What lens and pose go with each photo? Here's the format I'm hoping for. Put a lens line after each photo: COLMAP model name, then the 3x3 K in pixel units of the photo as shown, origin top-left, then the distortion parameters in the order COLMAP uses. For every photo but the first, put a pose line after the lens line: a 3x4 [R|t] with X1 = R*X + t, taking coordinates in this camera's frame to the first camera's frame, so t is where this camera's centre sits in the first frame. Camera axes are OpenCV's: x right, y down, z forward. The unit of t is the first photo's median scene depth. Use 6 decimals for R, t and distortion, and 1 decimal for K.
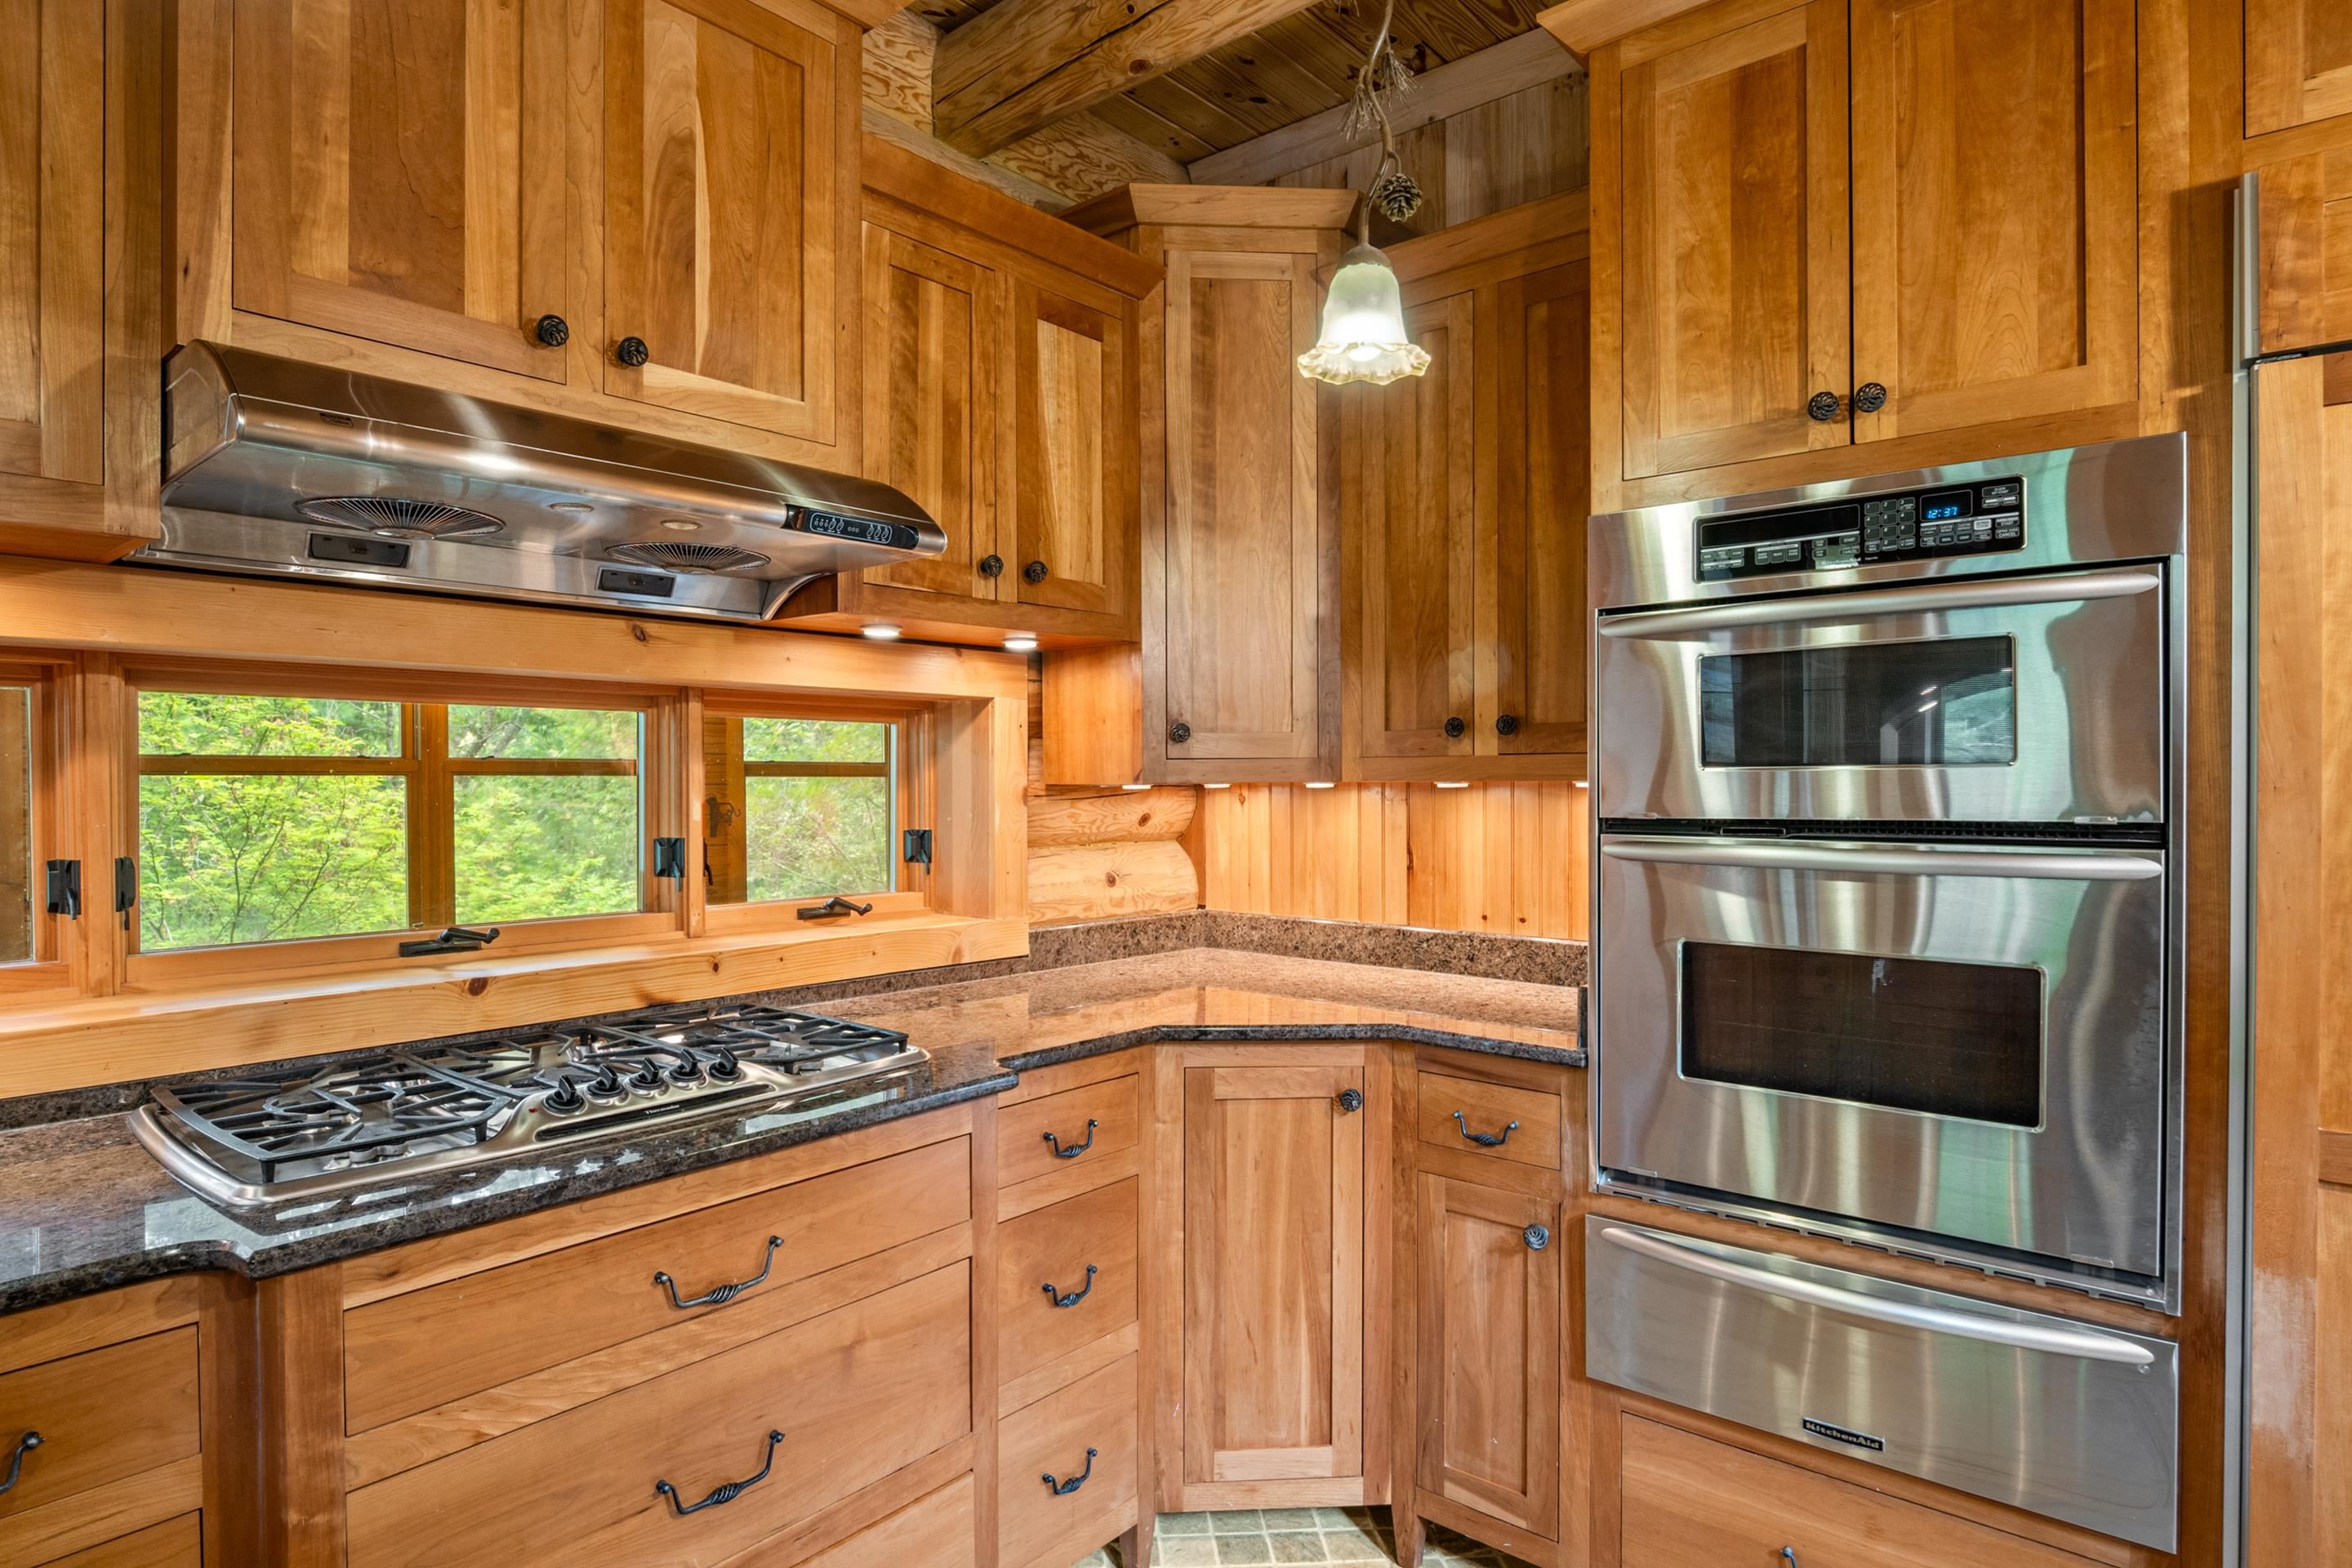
lens RADIAL K [[1252.3, 0, 1176.1], [0, 1252.3, 791.1], [0, 0, 1]] dist [-0.016325, -0.002187]
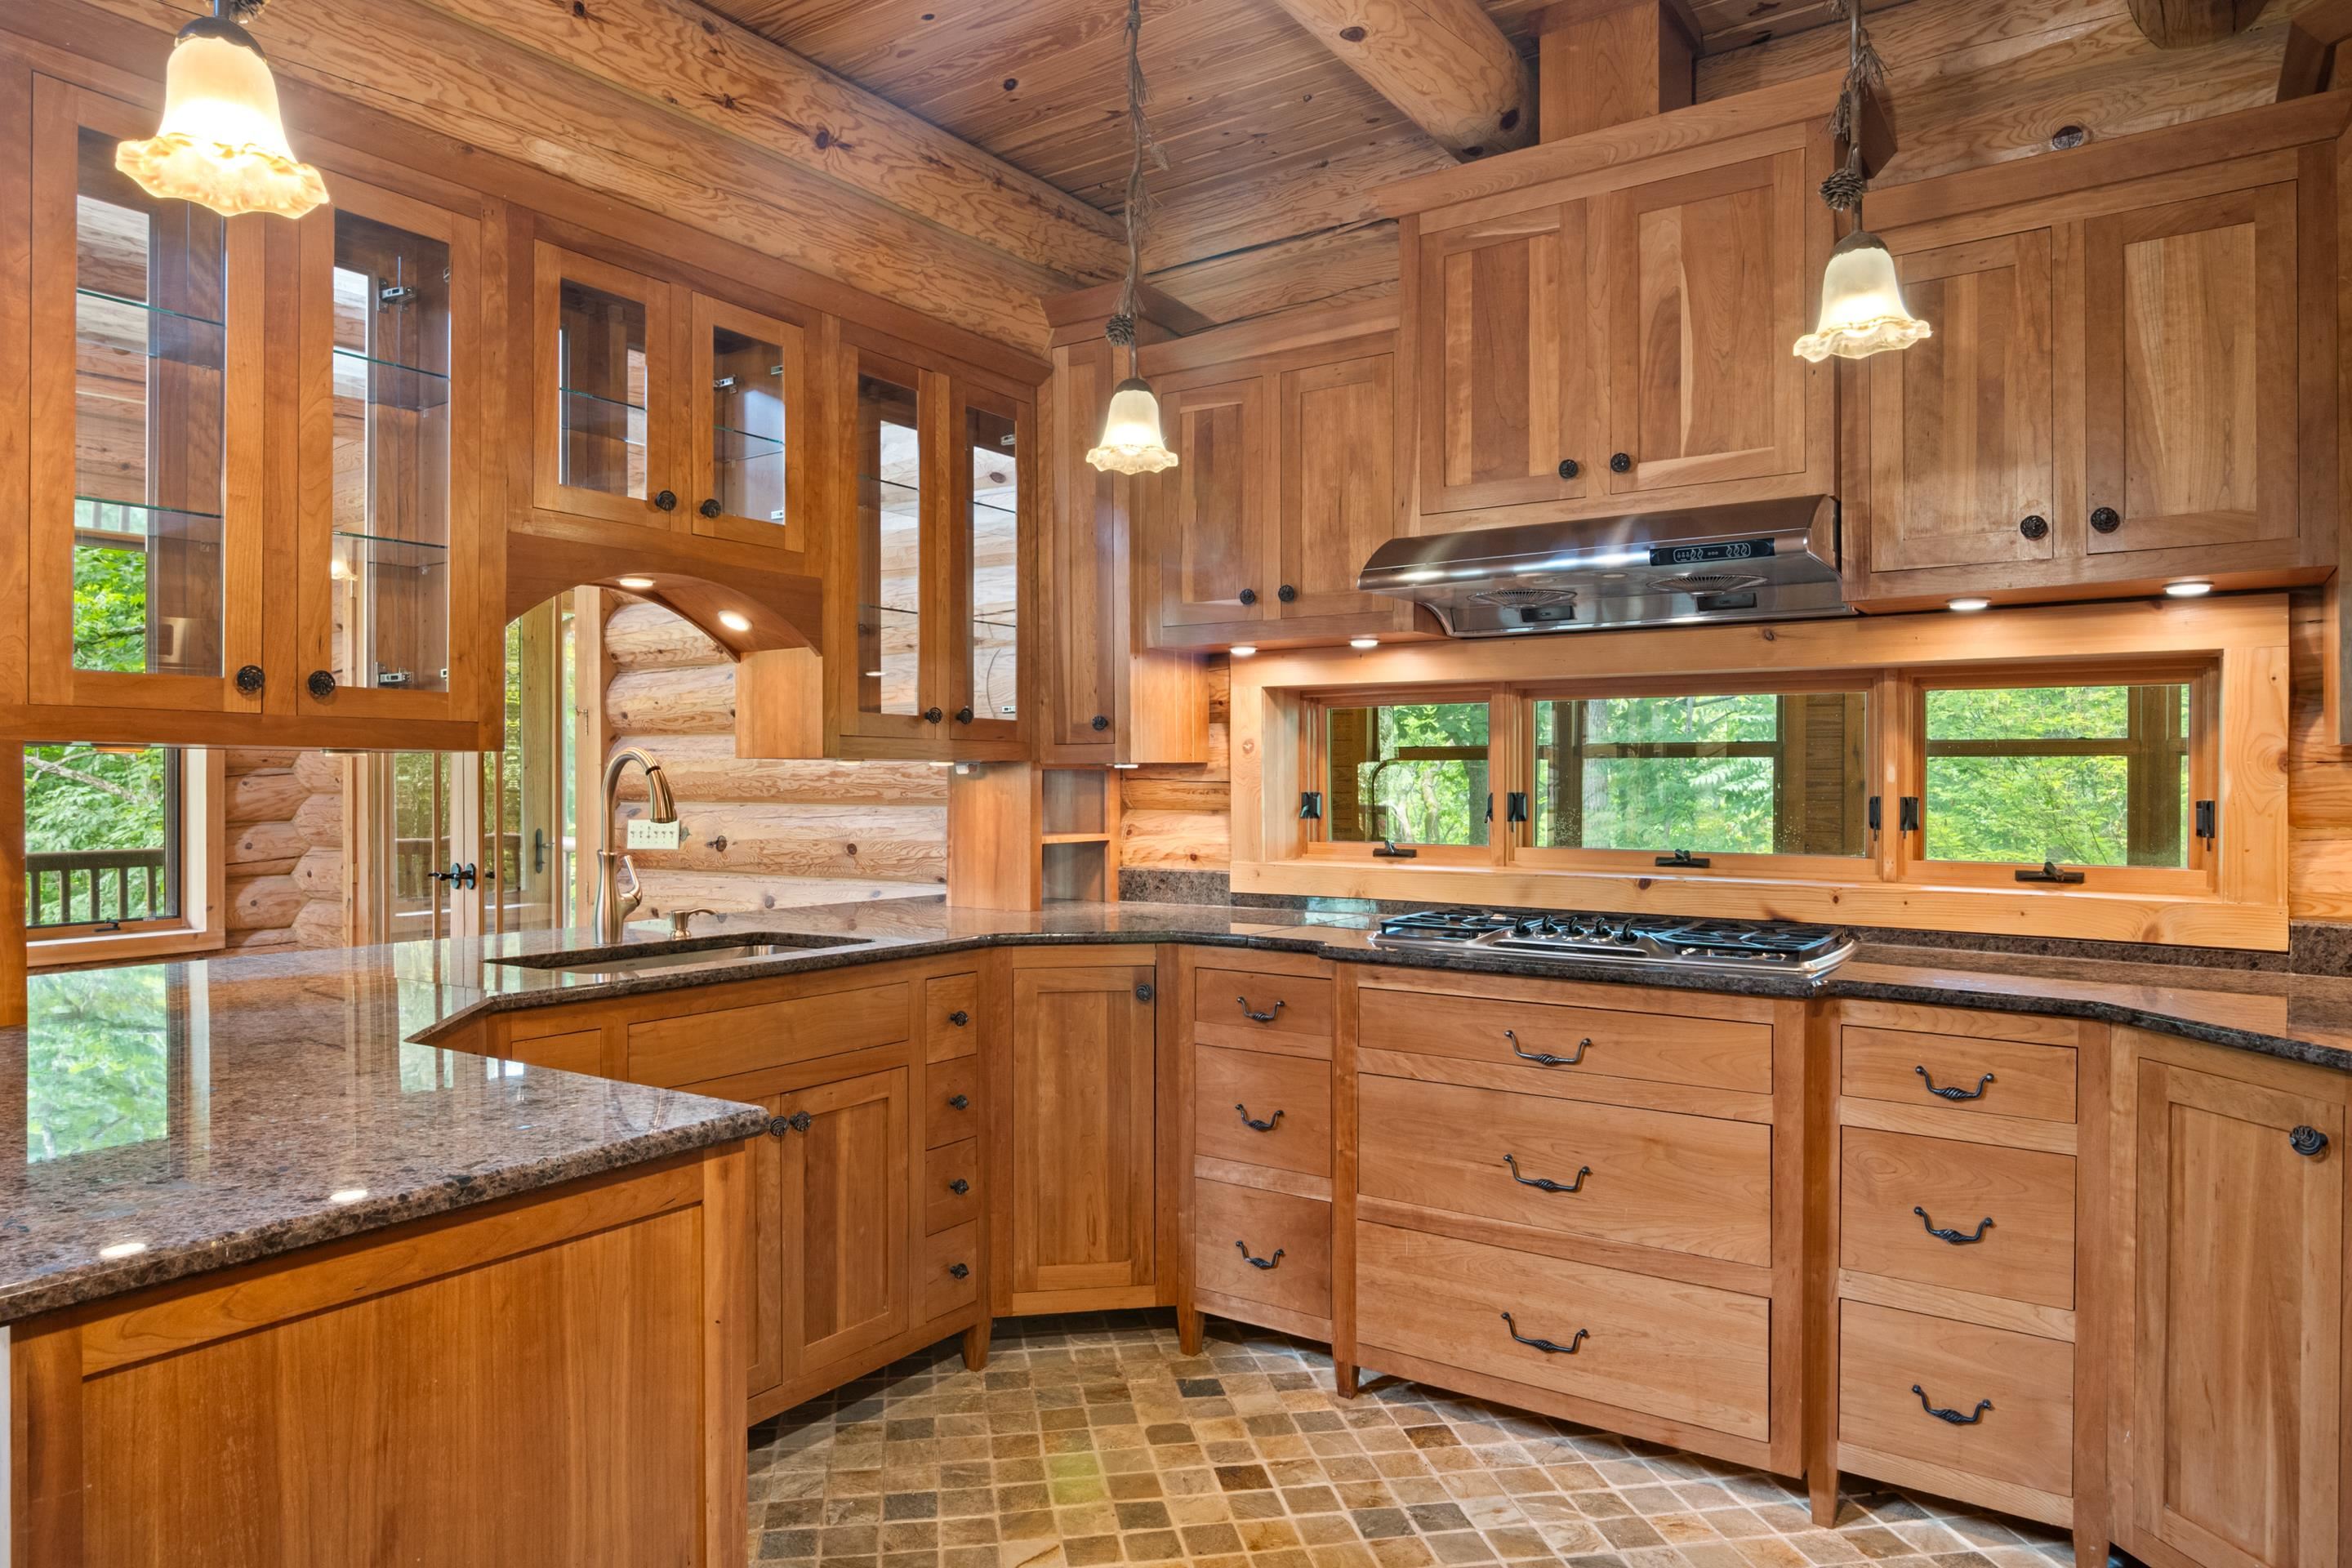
lens RADIAL K [[1531.4, 0, 1237.8], [0, 1531.4, 769.7], [0, 0, 1]] dist [-0.009085, -0.002567]
pose [[0.139478, -0.005190, -0.990212, 1.073521], [-0.009457, 0.999934, -0.006573, 0.030817], [0.990180, 0.010281, 0.139420, 0.223427]]
